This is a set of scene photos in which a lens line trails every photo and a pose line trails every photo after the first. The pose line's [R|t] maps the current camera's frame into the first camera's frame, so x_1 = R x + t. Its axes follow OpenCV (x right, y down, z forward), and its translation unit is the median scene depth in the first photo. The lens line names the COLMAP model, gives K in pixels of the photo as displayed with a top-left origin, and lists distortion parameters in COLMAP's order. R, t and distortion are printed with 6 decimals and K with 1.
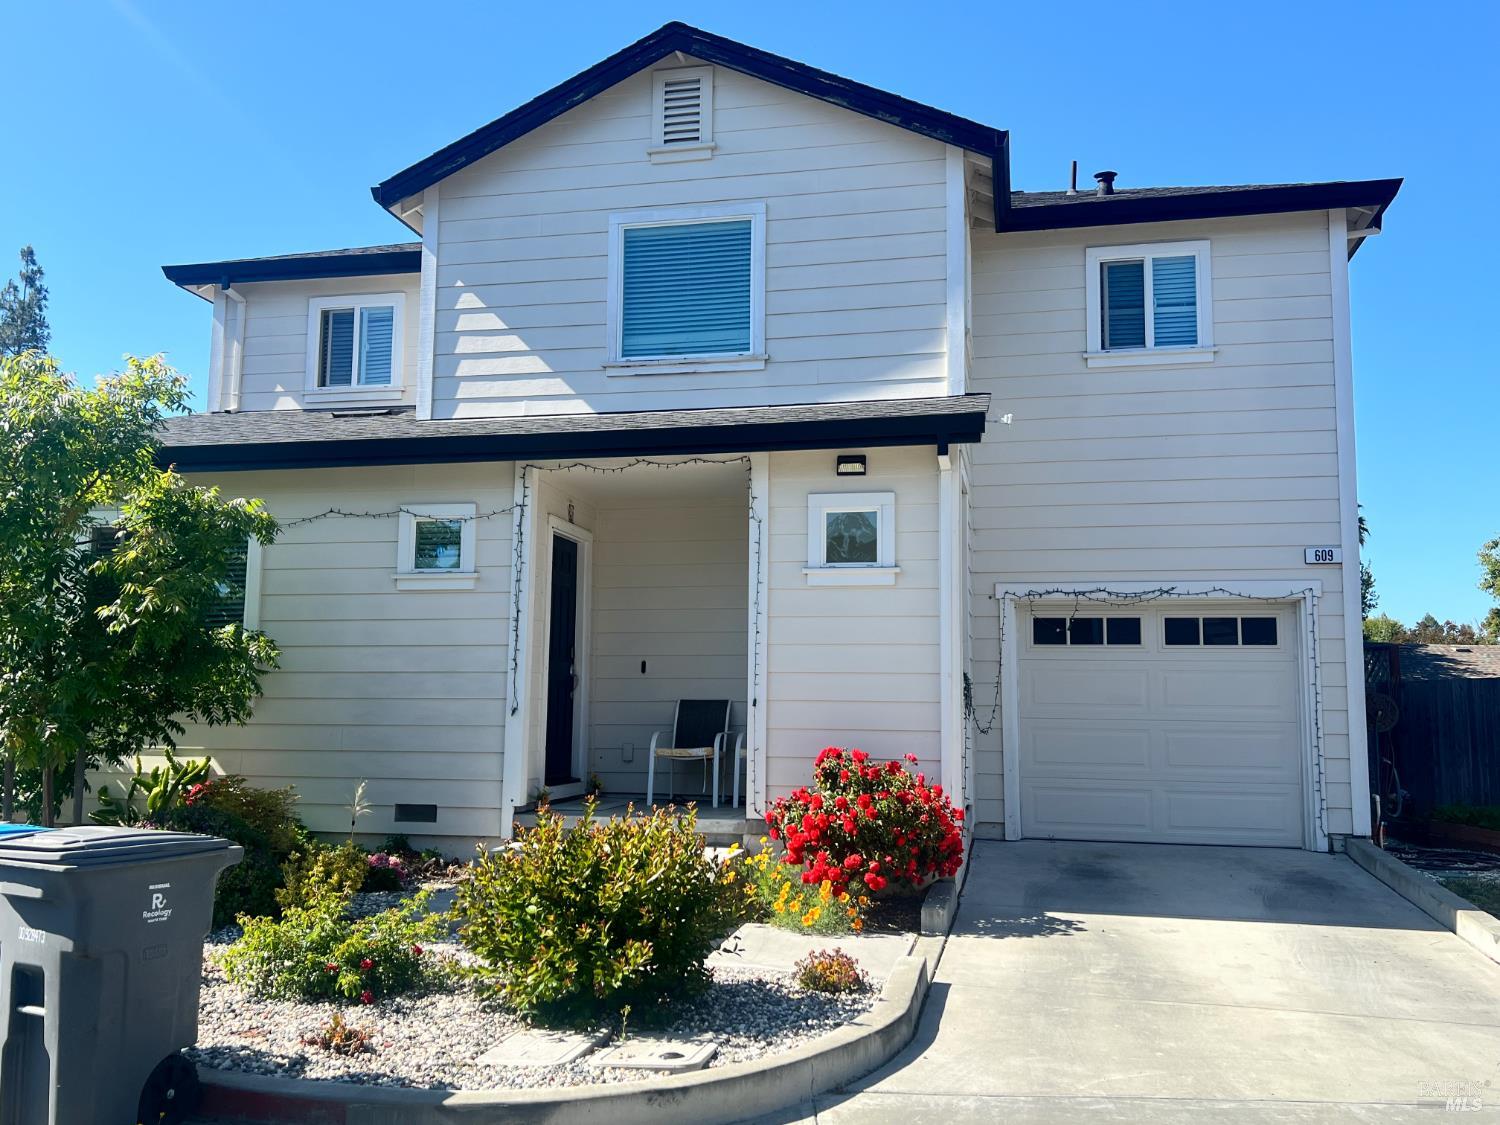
lens RADIAL K [[1309.2, 0, 816.1], [0, 1309.2, 565.8], [0, 0, 1]] dist [0.141884, -0.255195]
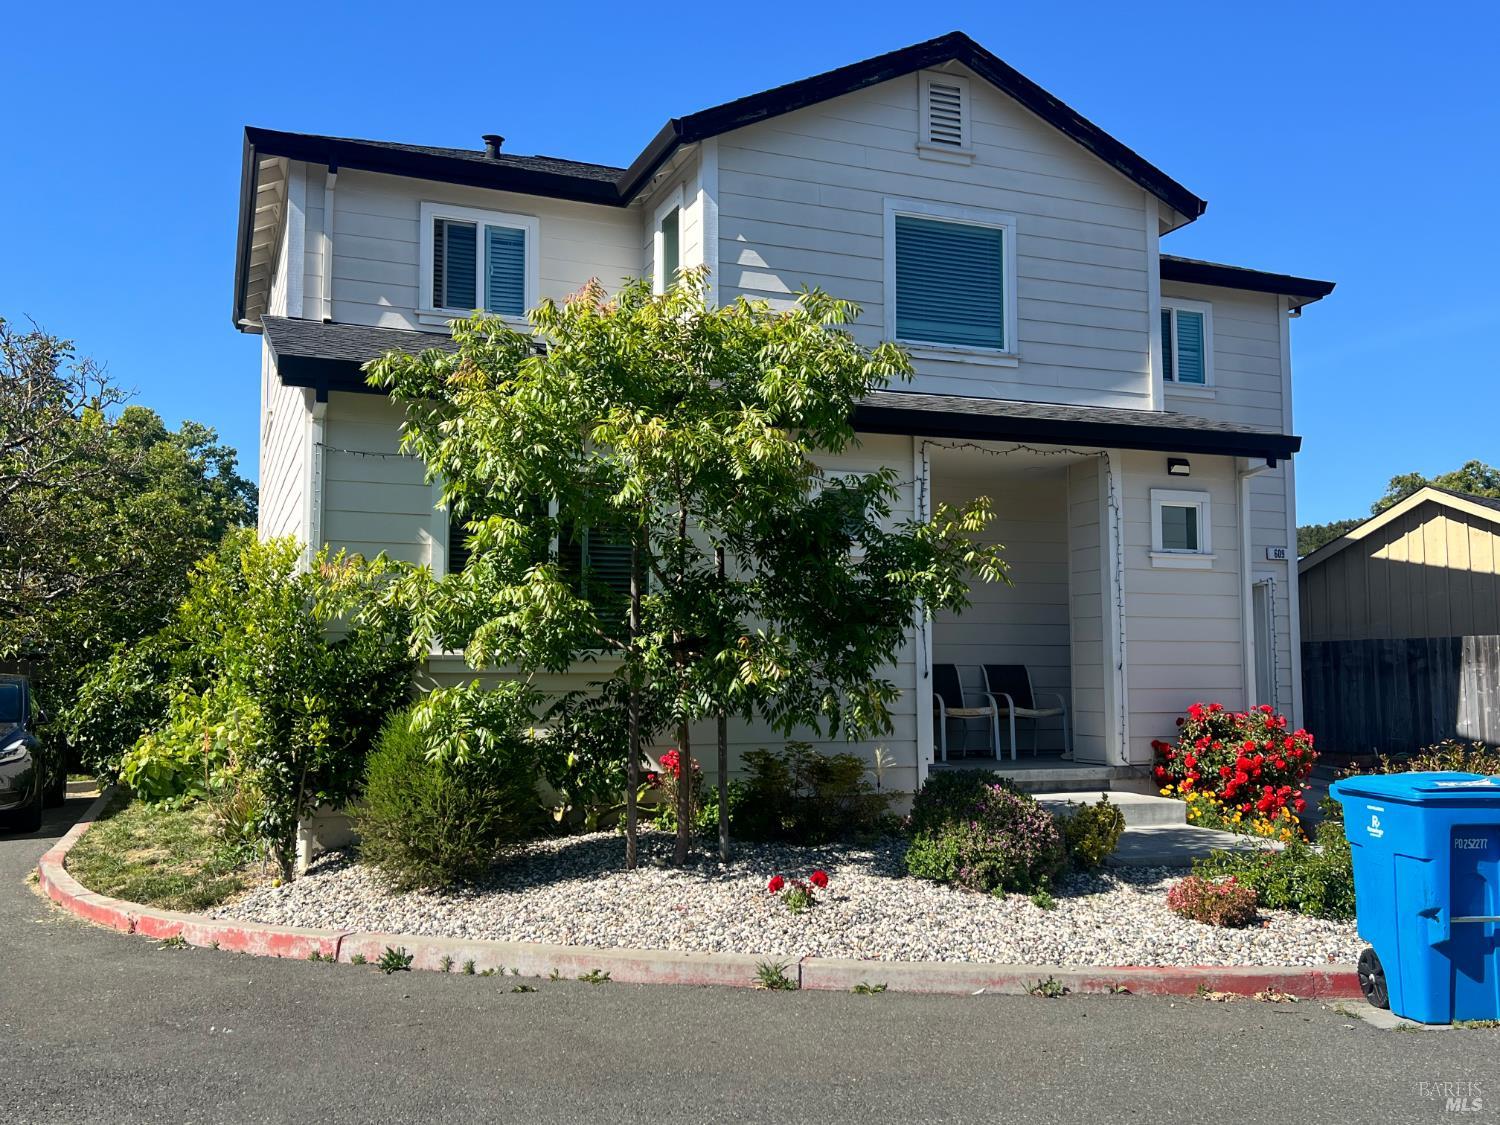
lens RADIAL K [[1309.2, 0, 816.1], [0, 1309.2, 565.8], [0, 0, 1]] dist [0.141884, -0.255195]
pose [[0.820588, 0.035858, 0.570395, -0.787433], [-0.051413, 0.998615, 0.011187, 0.013927], [-0.569203, -0.038506, 0.821295, 0.168180]]
